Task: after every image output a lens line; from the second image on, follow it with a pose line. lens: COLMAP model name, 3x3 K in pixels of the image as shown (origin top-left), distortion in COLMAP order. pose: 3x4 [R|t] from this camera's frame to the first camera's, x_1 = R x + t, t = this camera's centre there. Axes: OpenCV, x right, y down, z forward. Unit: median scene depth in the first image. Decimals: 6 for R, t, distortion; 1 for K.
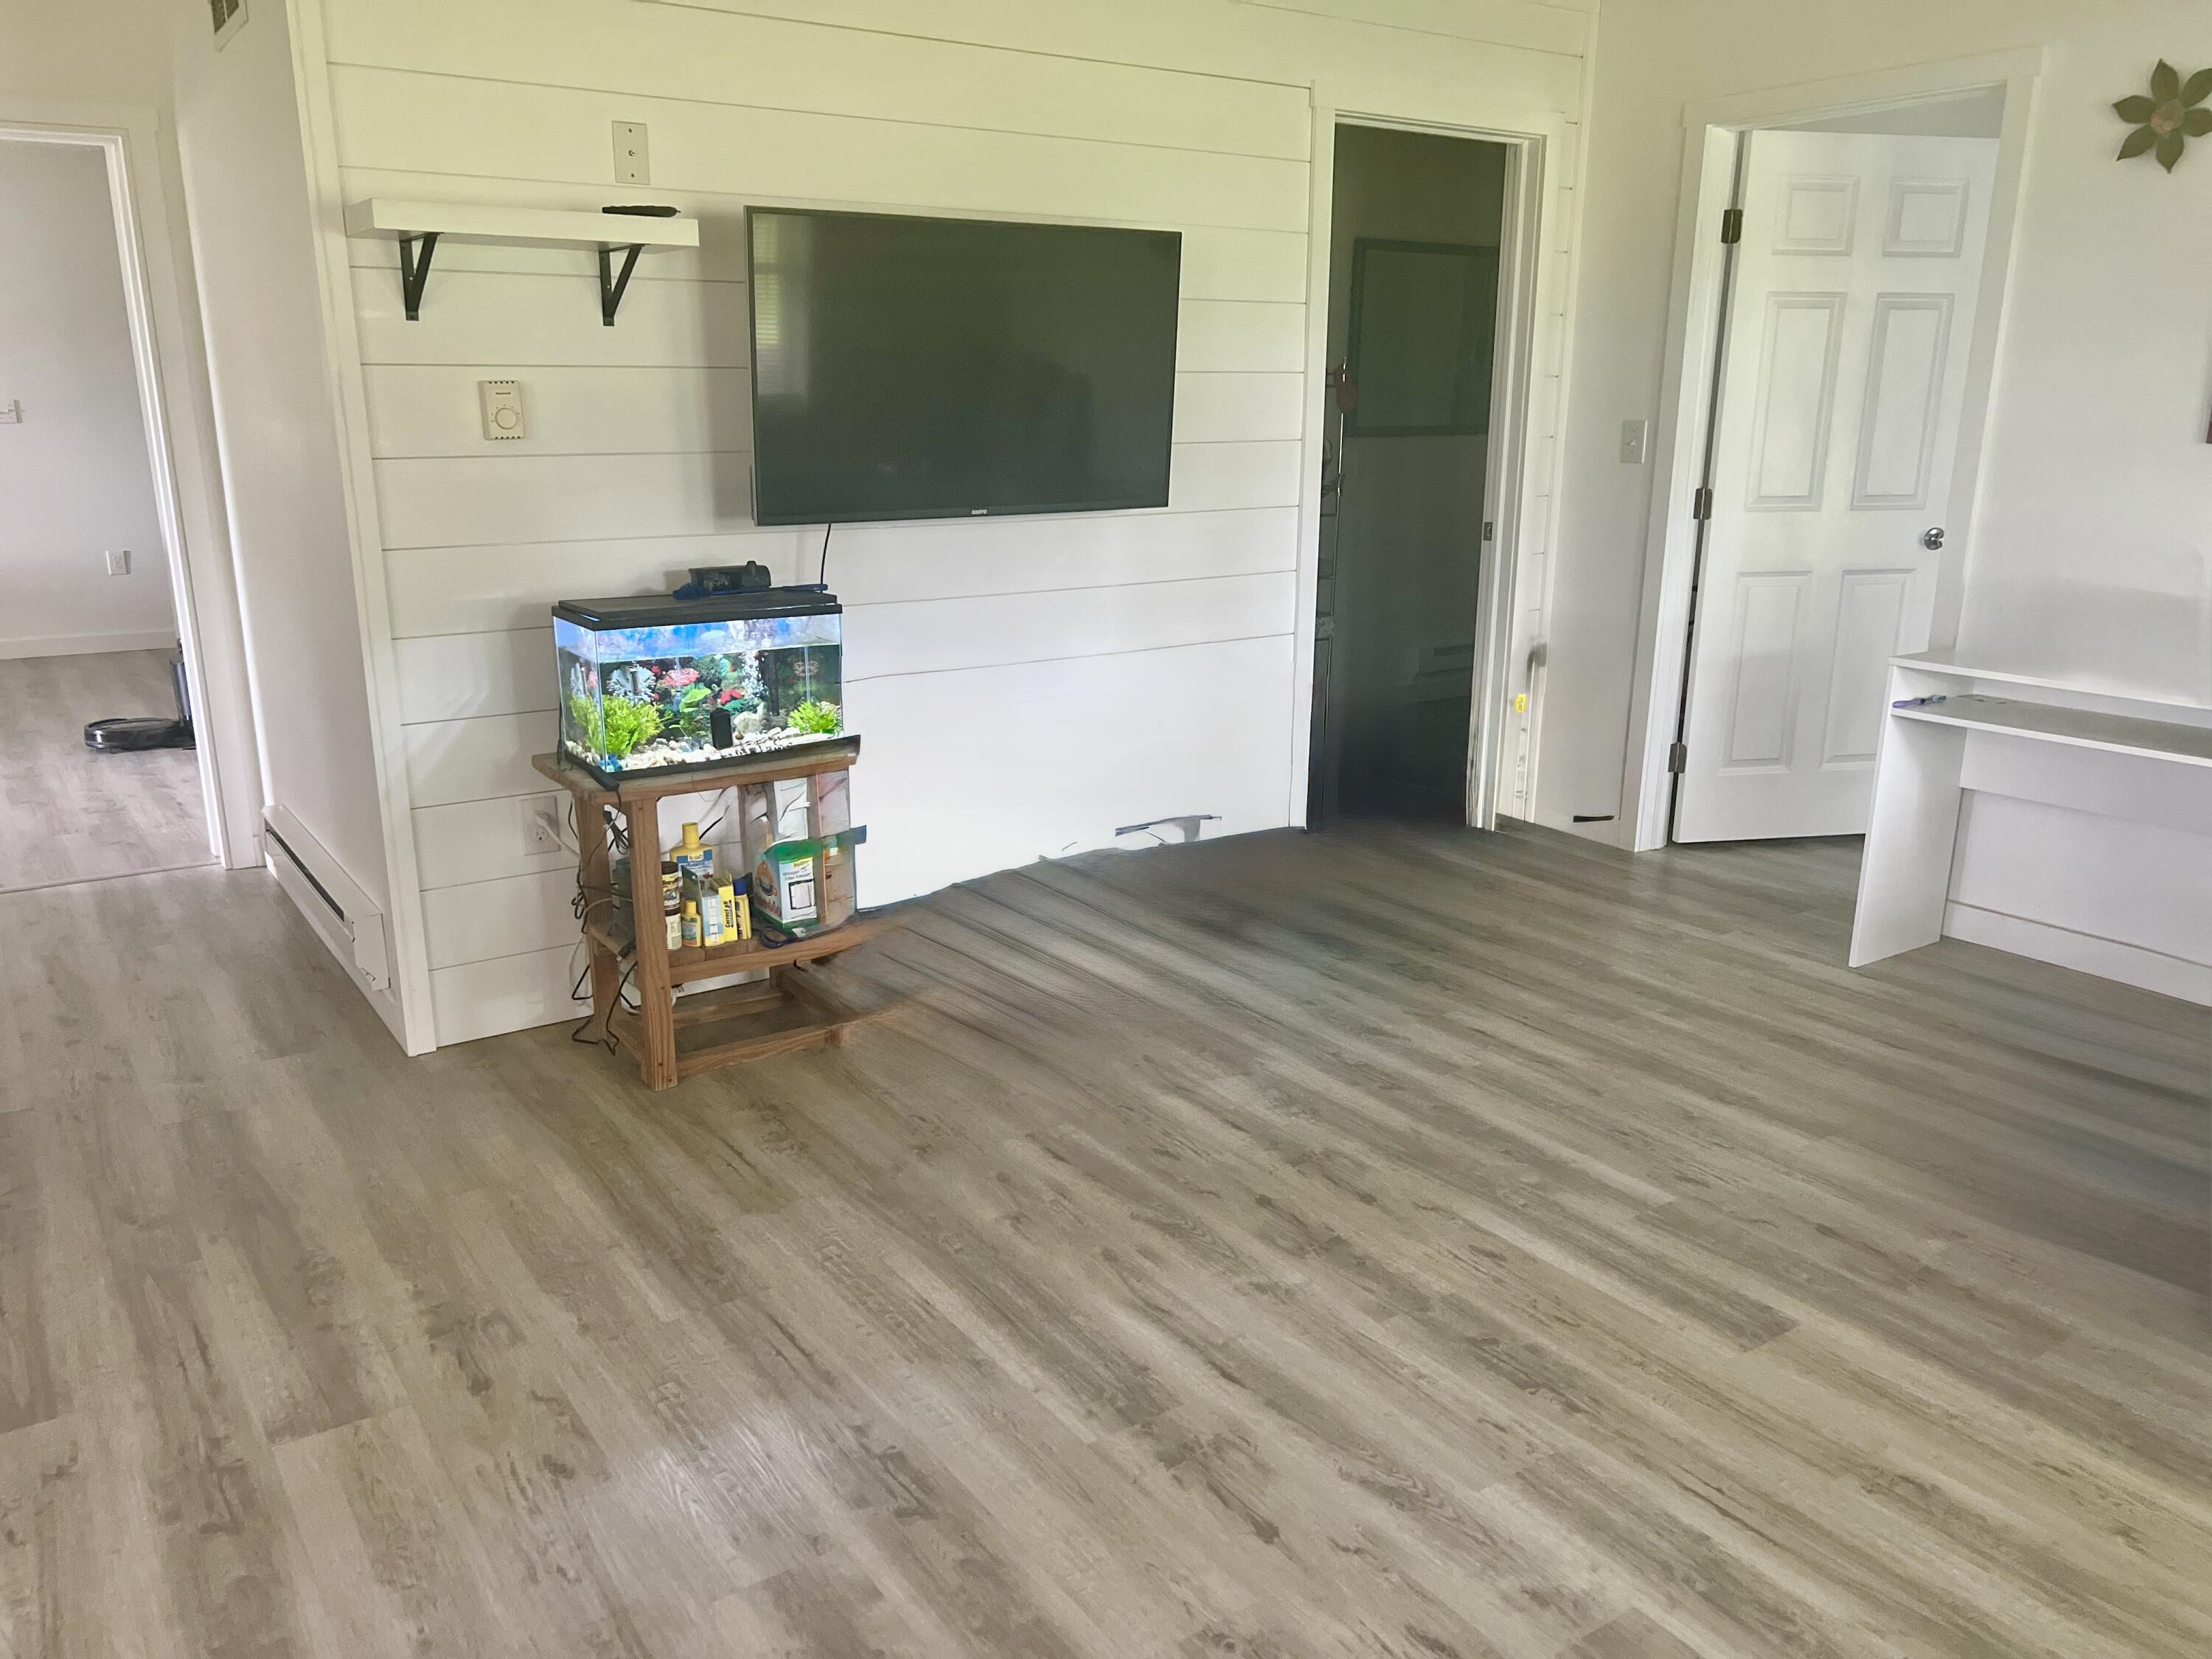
lens RADIAL K [[1682.2, 0, 1106.0], [0, 1682.2, 829.5], [0, 0, 1]] dist [0.016186, -0.003400]
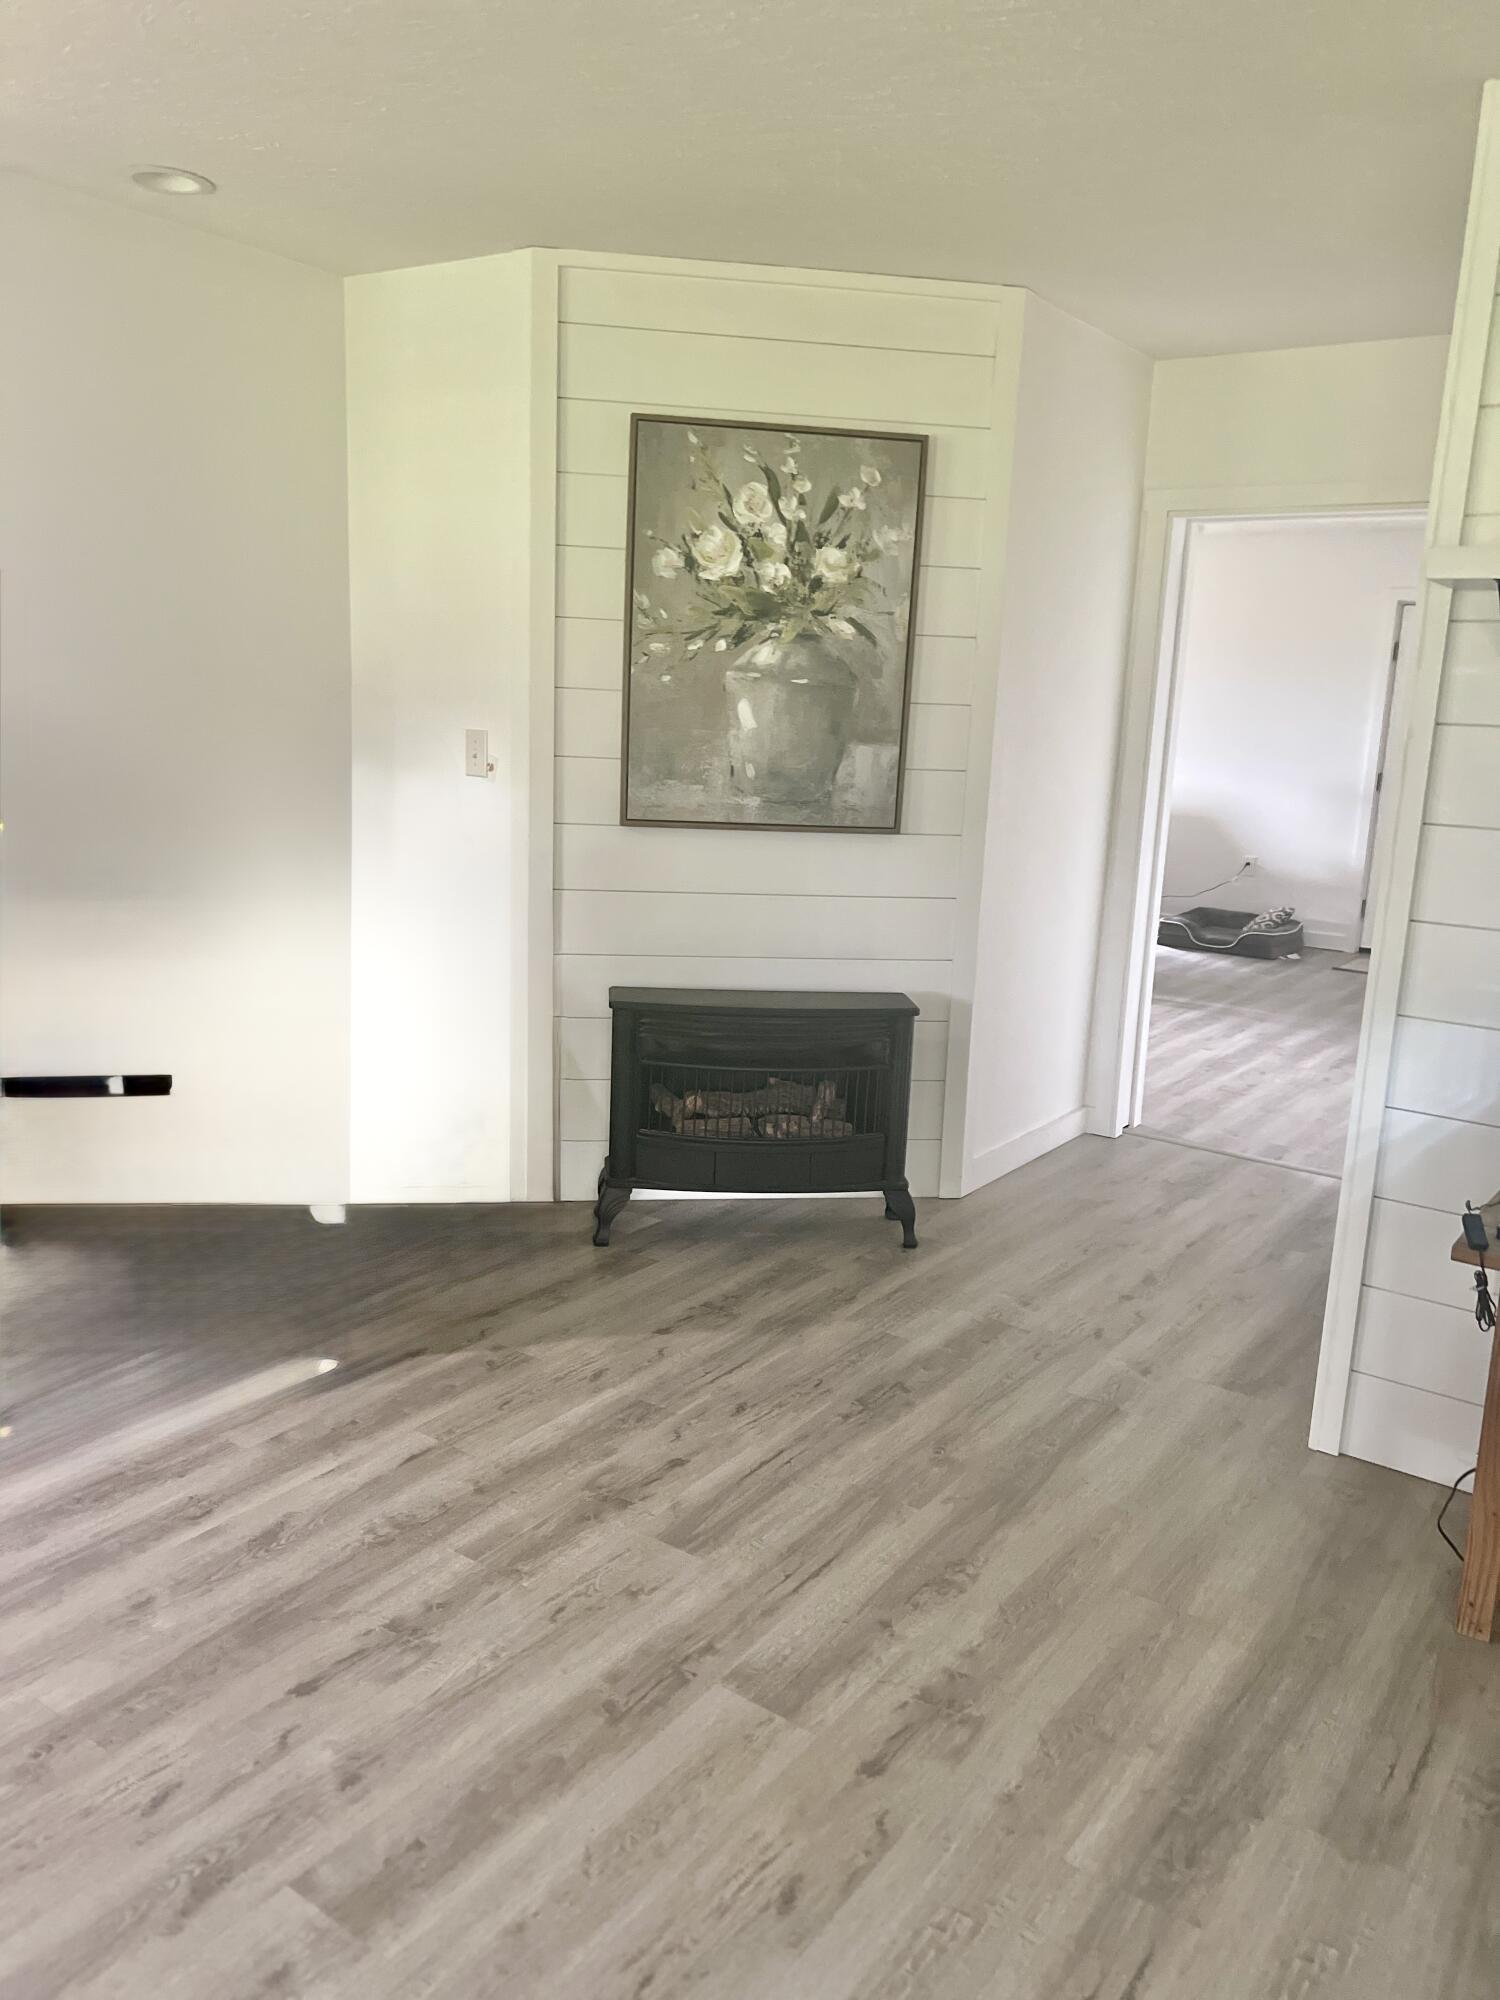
lens RADIAL K [[1520.9, 0, 750.0], [0, 1520.9, 1000.0], [0, 0, 1]] dist [0.016186, -0.003400]
pose [[0.344090, 0.202624, -0.916813, 0.262995], [-0.285037, 0.952899, 0.103622, -0.130103], [0.894626, 0.225670, 0.385638, 0.446934]]
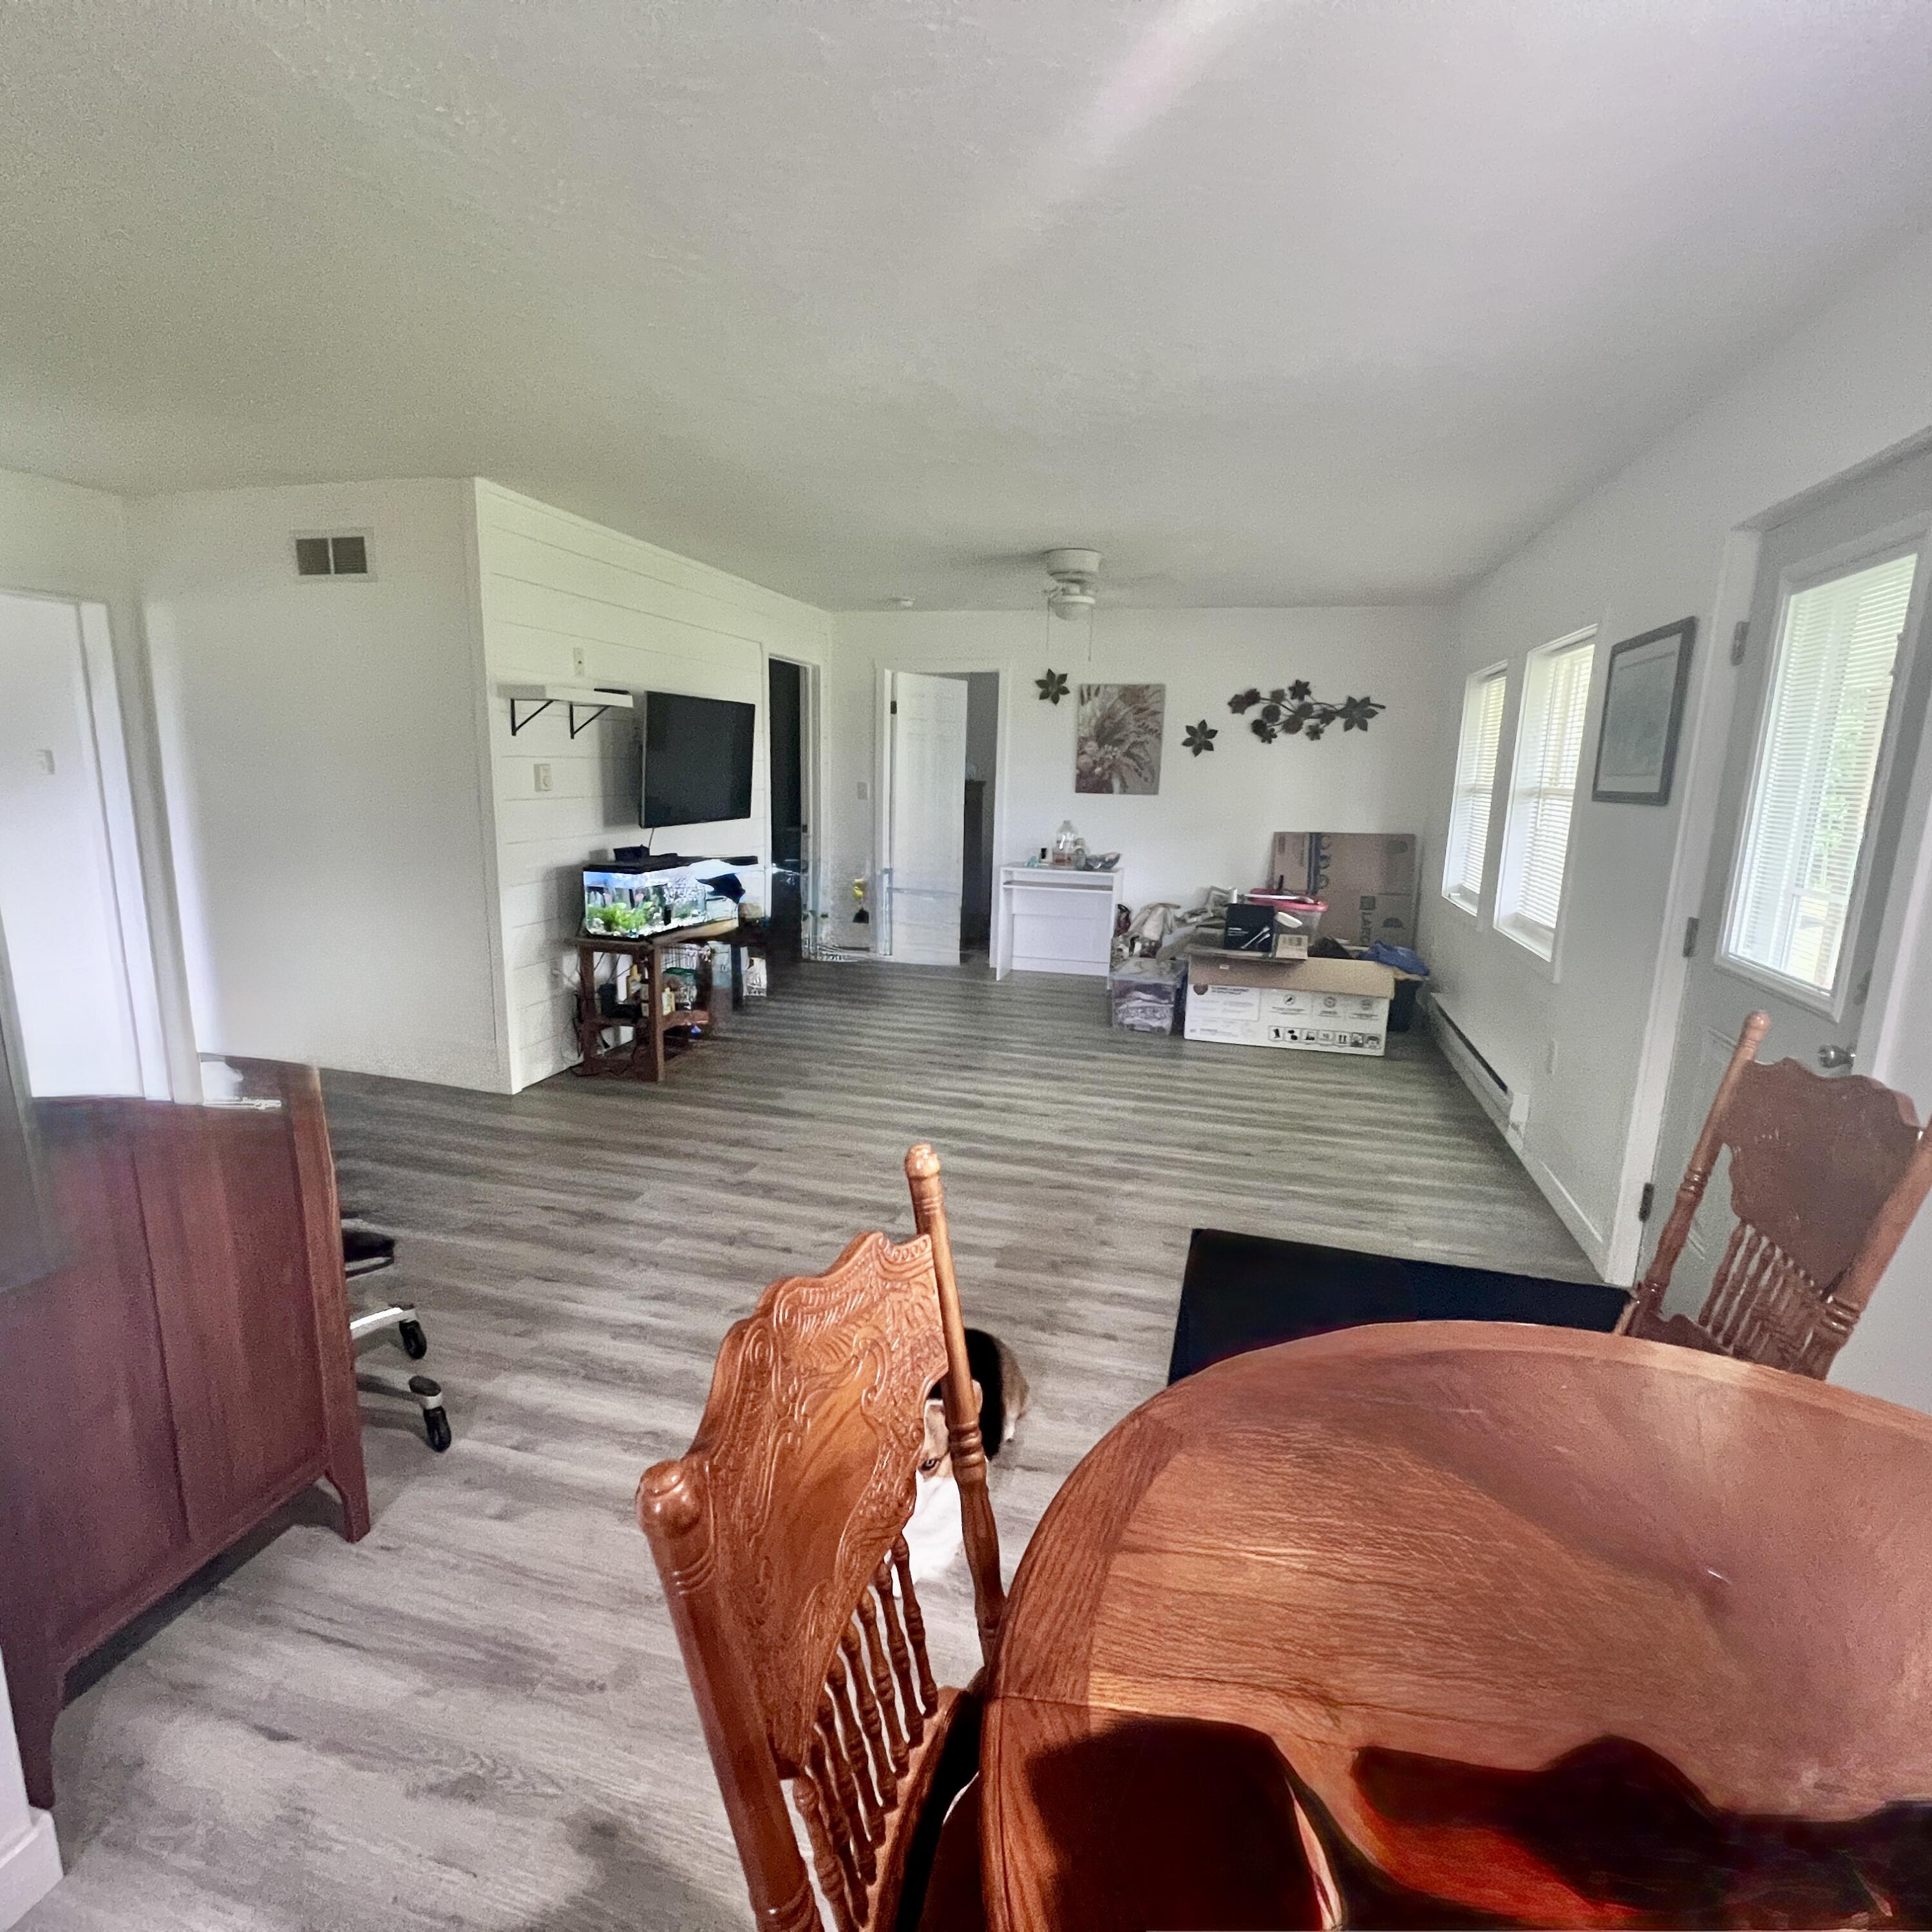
lens RADIAL K [[1024.2, 0, 966.0], [0, 1024.2, 966.0], [0, 0, 1]] dist [-0.003328, 0.001687]
pose [[0.760611, -0.108669, 0.640048, -0.990215], [0.143223, 0.989688, -0.002169, 0.080835], [-0.633212, 0.093319, 0.768332, -0.373527]]
